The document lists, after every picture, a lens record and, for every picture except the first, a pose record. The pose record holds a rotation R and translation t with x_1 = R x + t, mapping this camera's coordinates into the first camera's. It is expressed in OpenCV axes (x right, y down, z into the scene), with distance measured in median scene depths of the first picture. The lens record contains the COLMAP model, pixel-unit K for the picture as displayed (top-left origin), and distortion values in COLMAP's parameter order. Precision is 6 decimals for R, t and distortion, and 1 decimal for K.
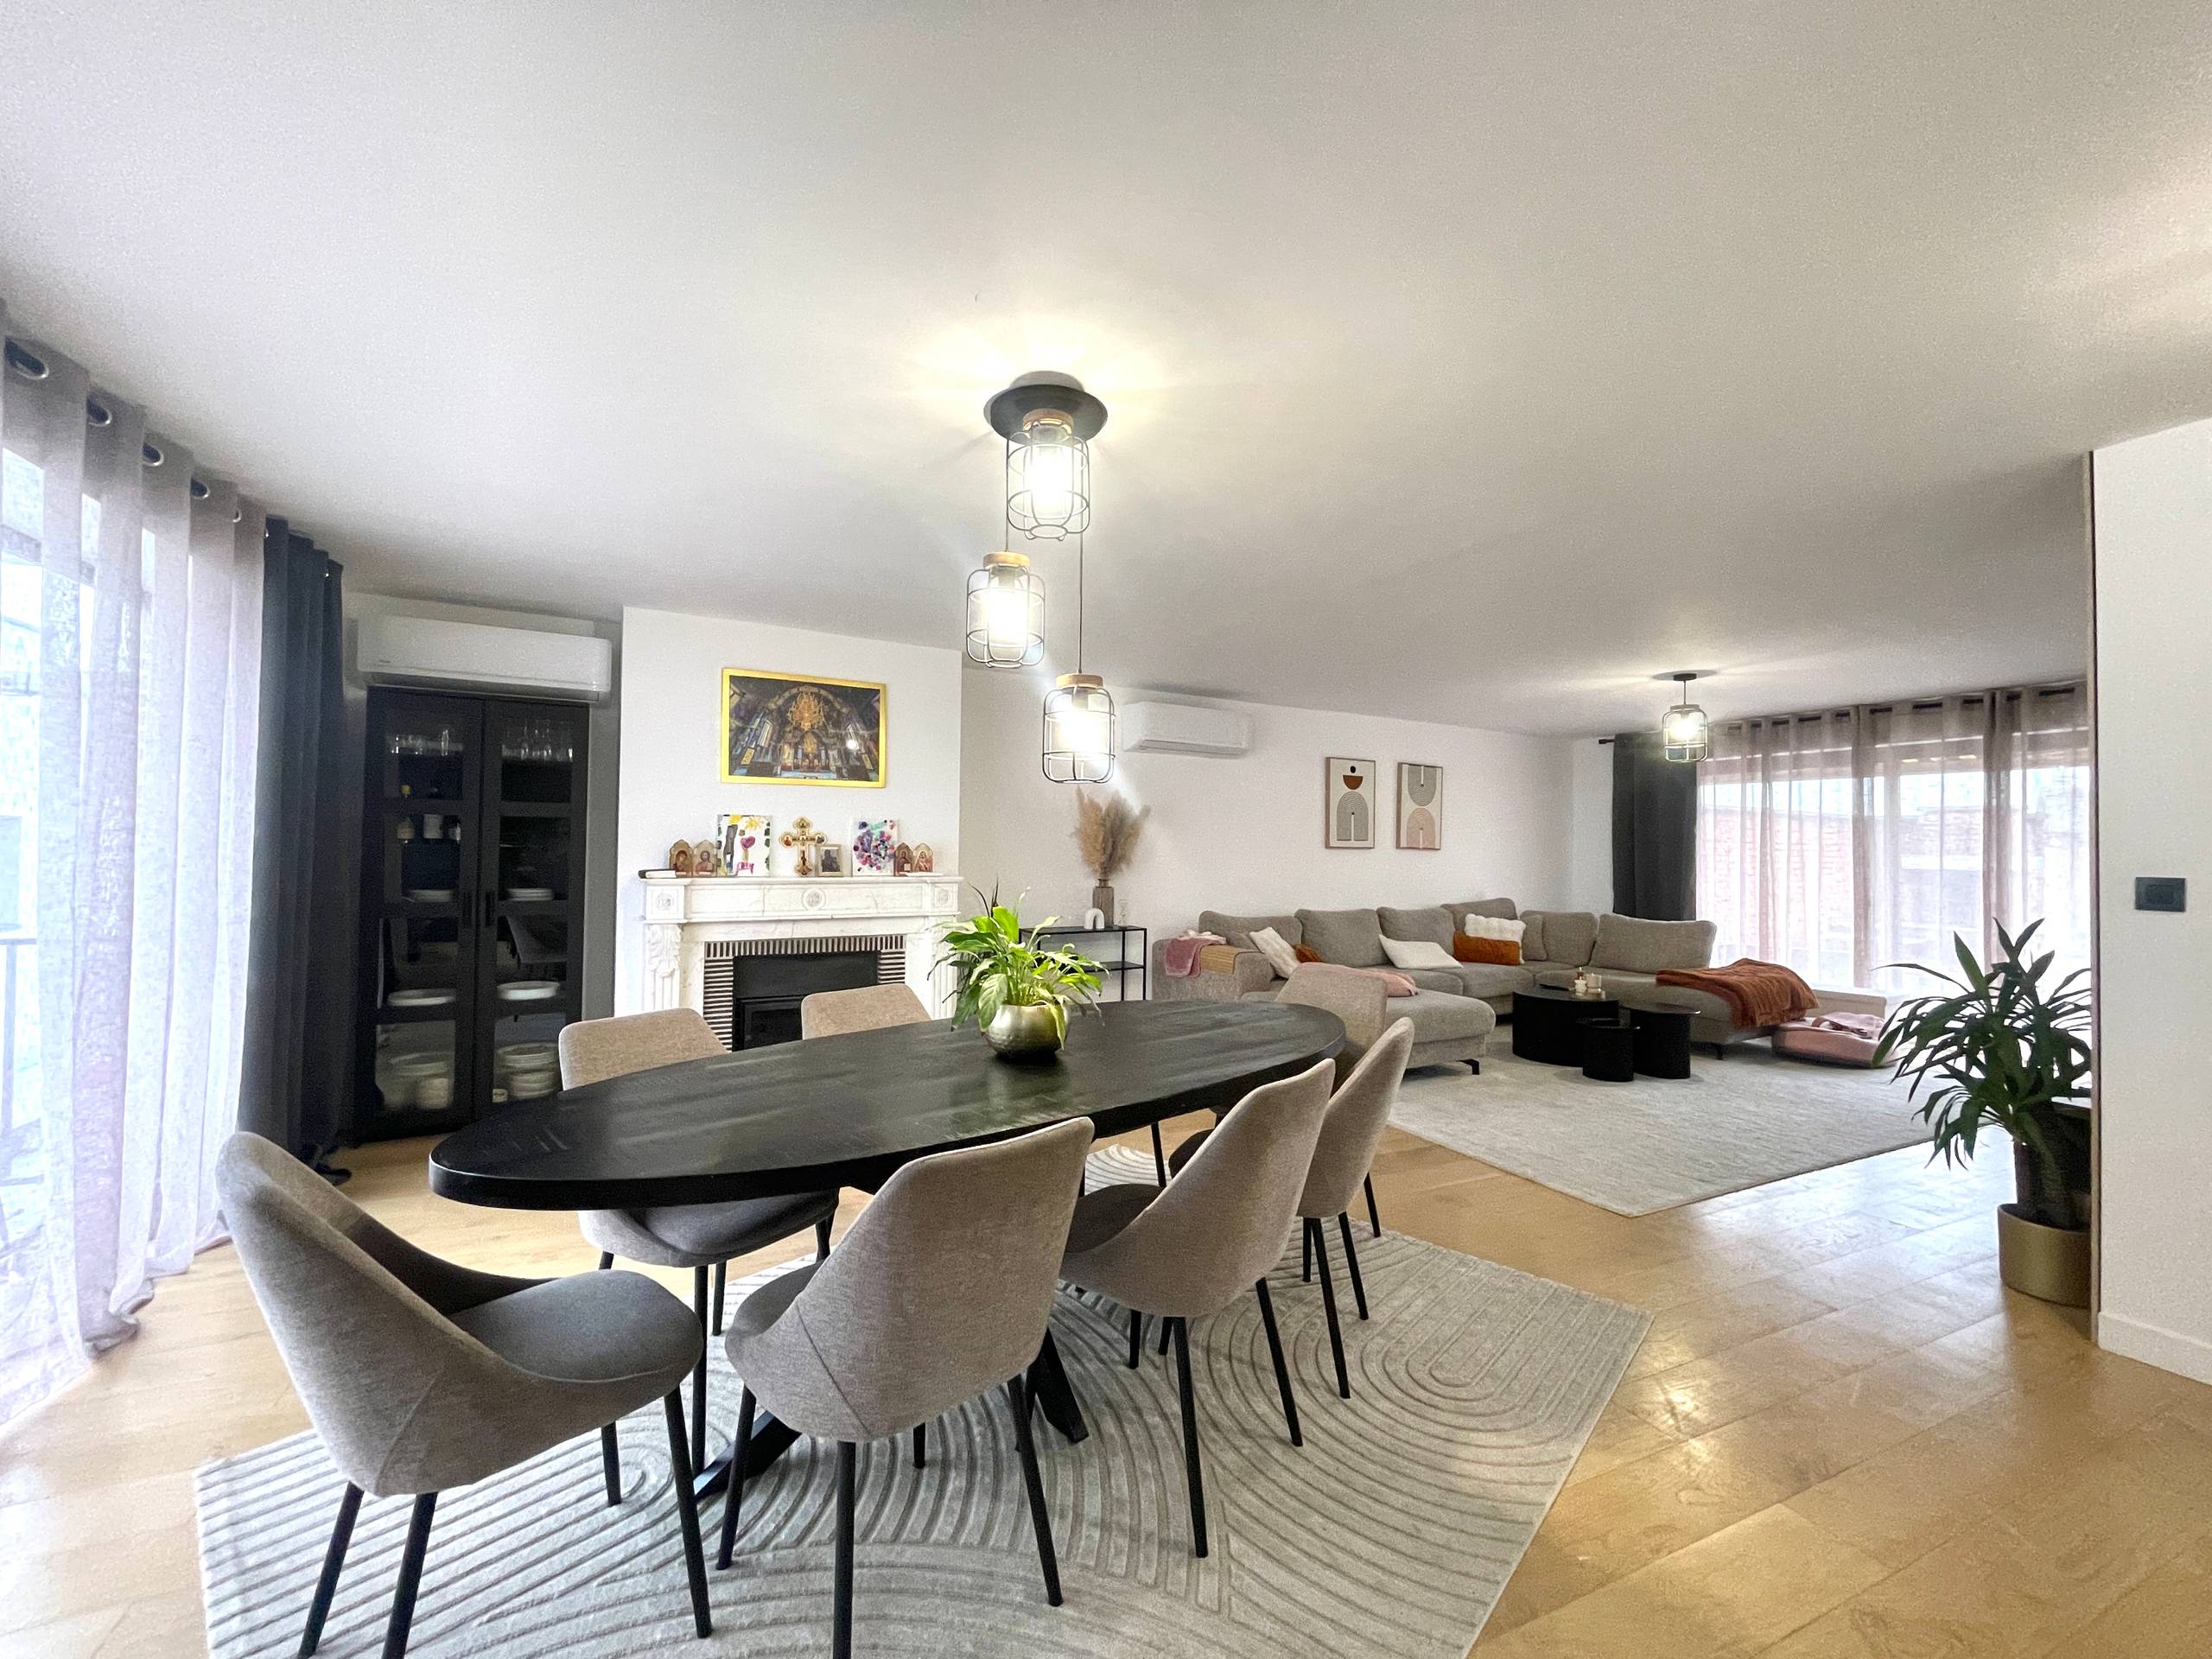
lens RADIAL K [[895.7, 0, 1106.0], [0, 895.7, 829.5], [0, 0, 1]] dist [-0.001447, 0.000152]
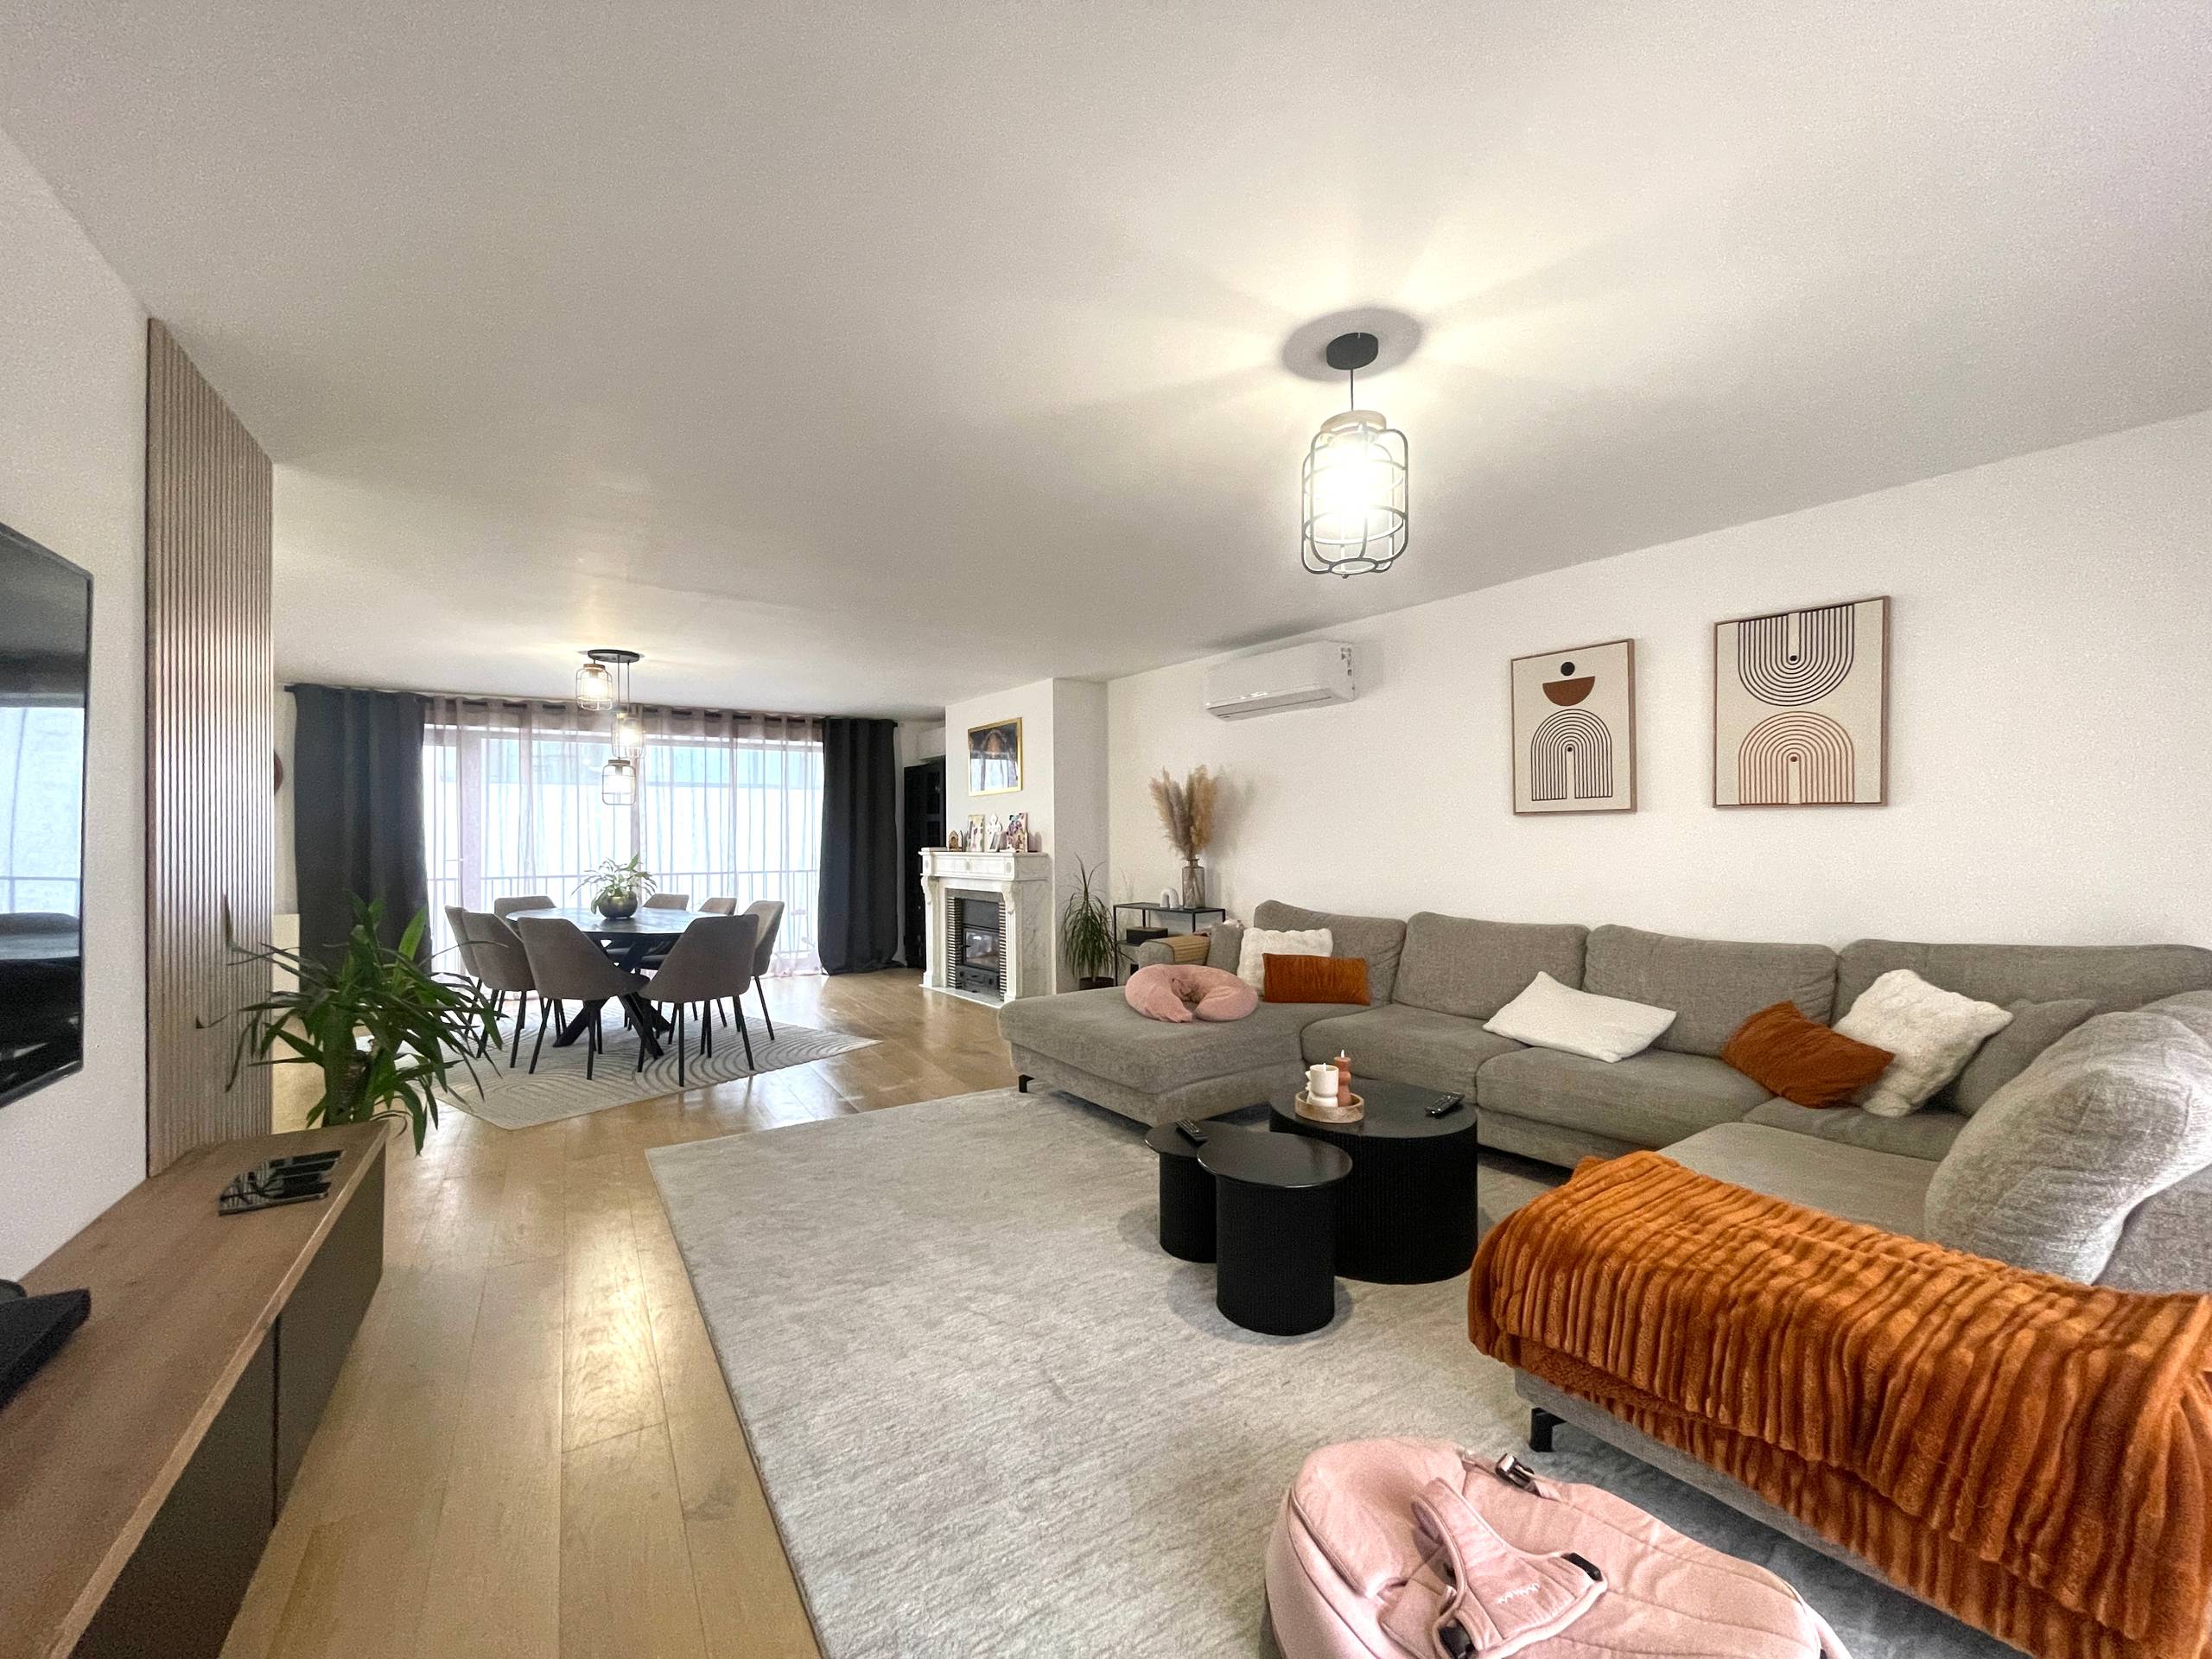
lens RADIAL K [[914.0, 0, 1106.0], [0, 914.0, 829.5], [0, 0, 1]] dist [-0.000489, 0.000020]
pose [[0.112543, -0.026579, -0.993291, 0.833665], [0.025517, 0.999390, -0.023851, 0.039019], [0.993319, -0.022662, 0.113153, 0.685120]]
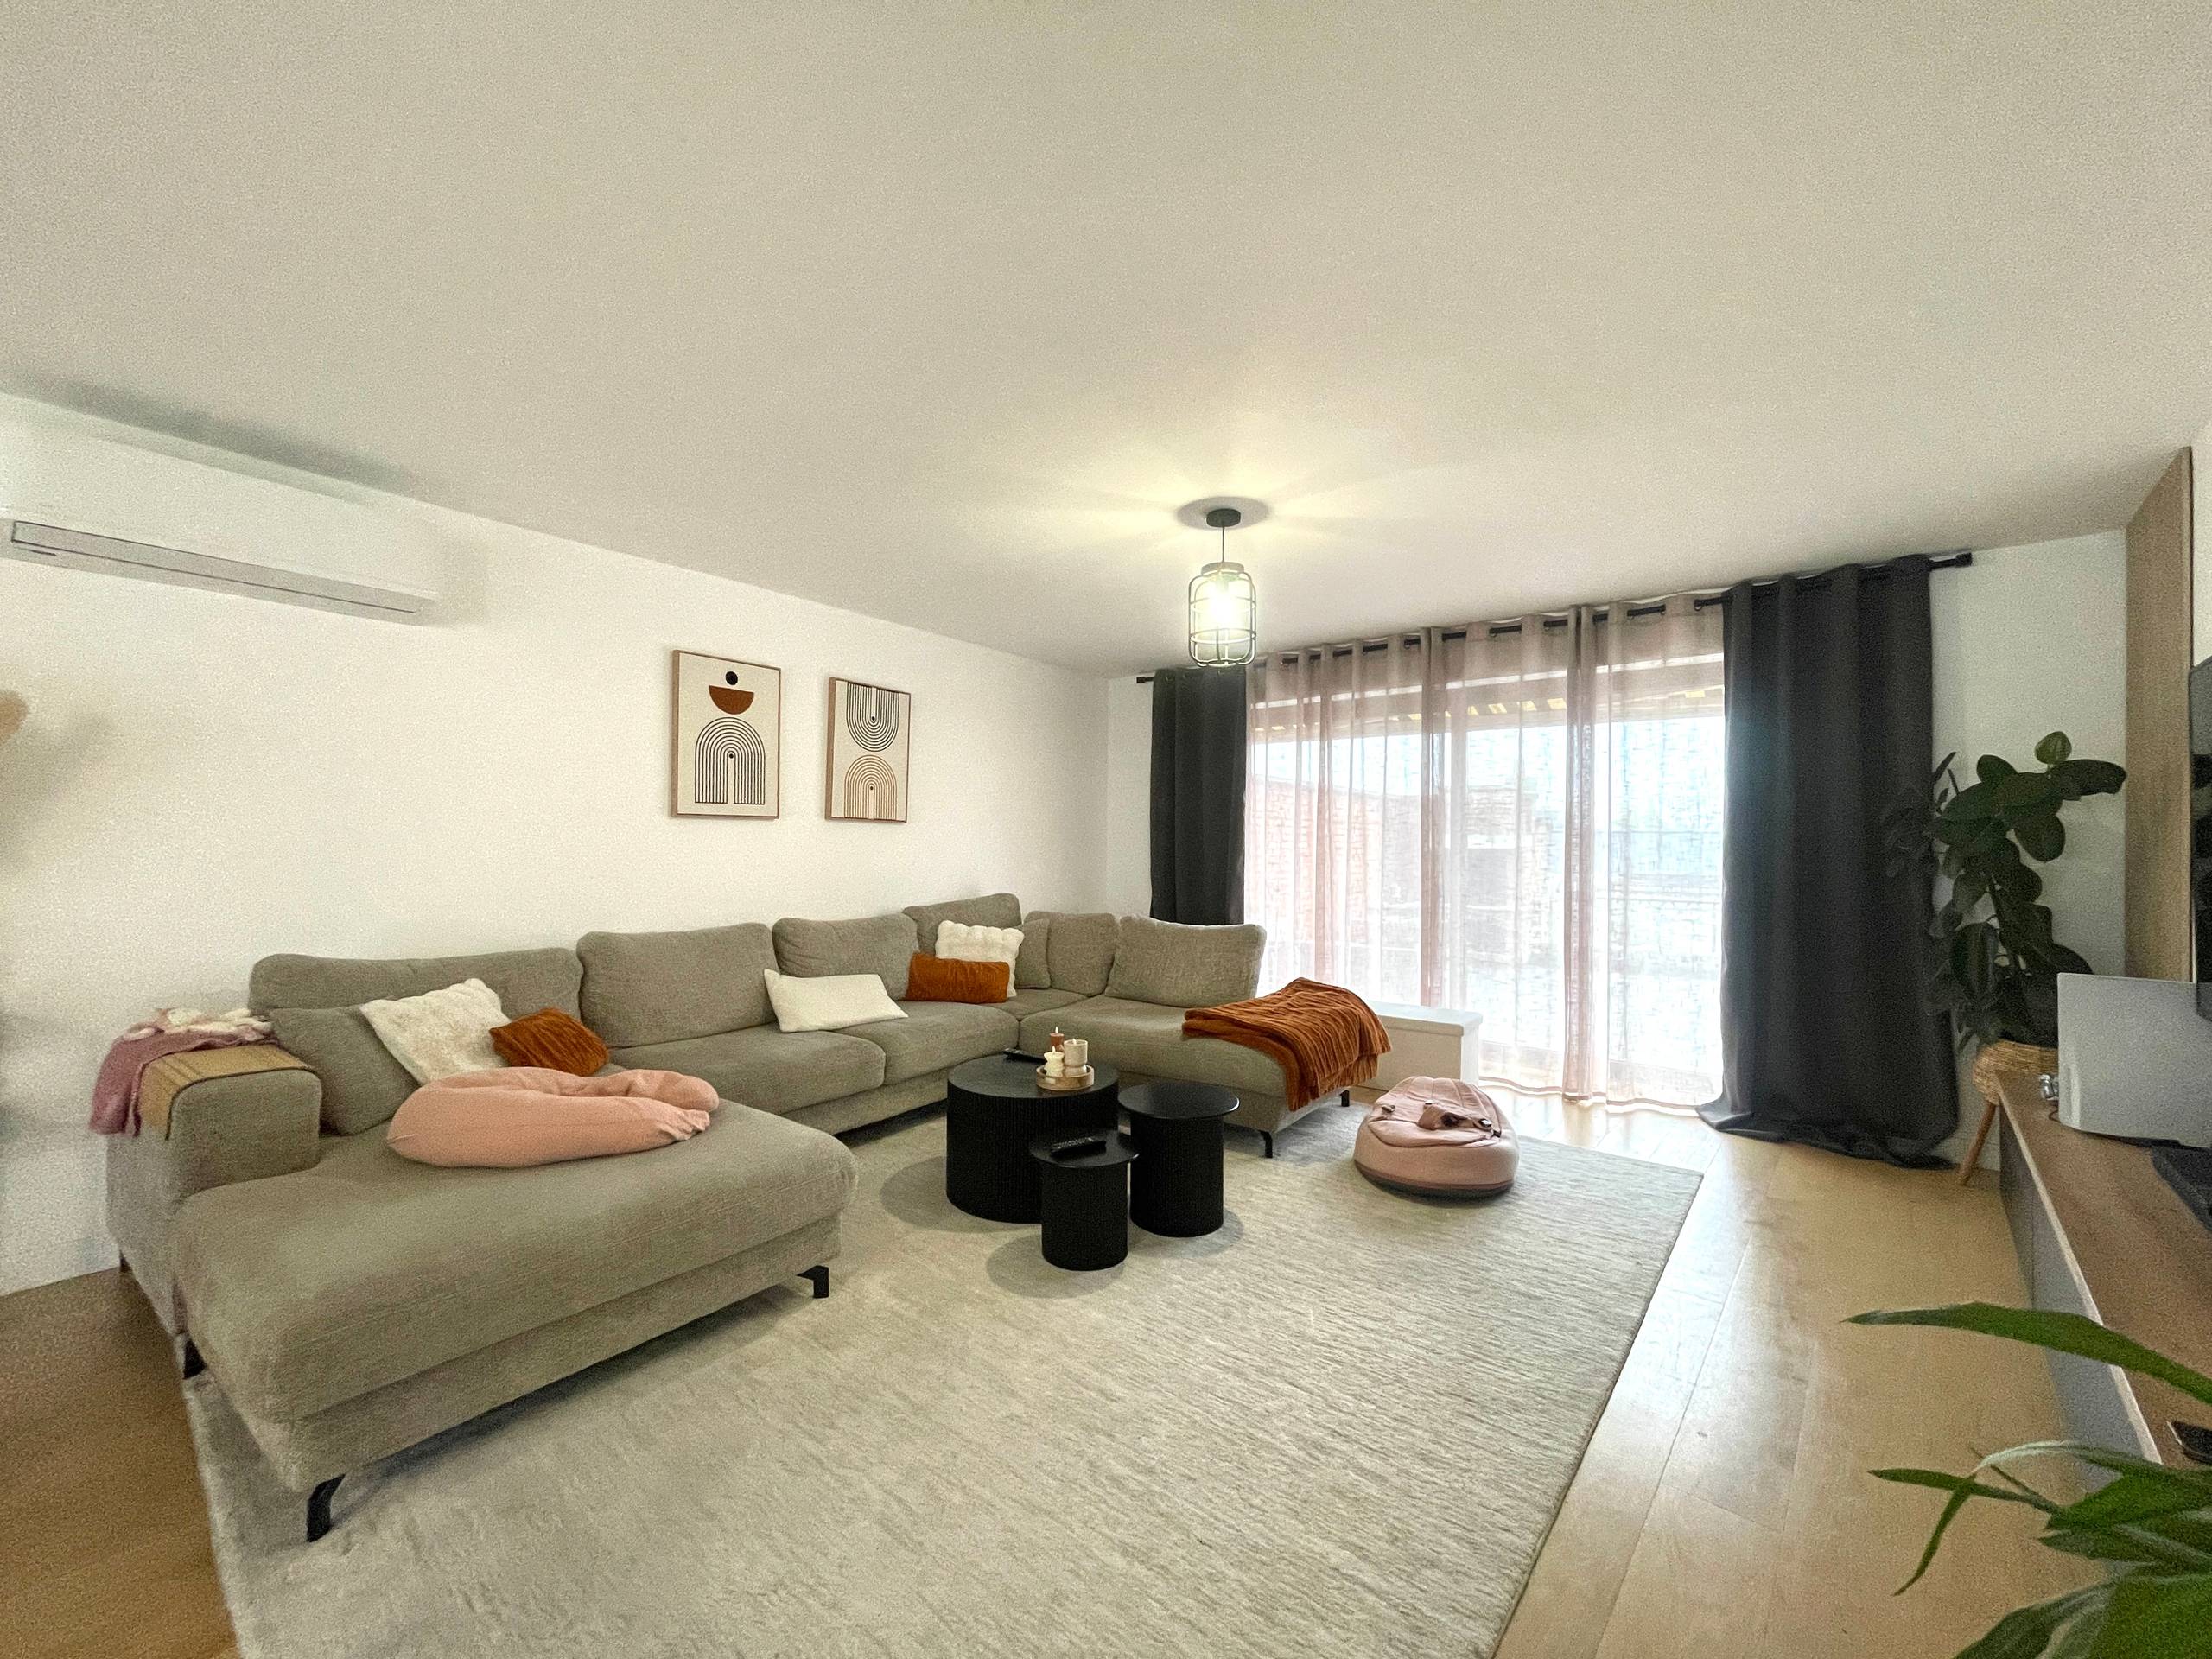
lens RADIAL K [[895.7, 0, 1106.0], [0, 895.7, 829.5], [0, 0, 1]] dist [-0.001447, 0.000152]
pose [[0.913423, 0.003005, 0.407000, 0.274220], [-0.009639, 0.999852, 0.014251, 0.019438], [-0.406897, -0.016940, 0.913317, 0.401018]]
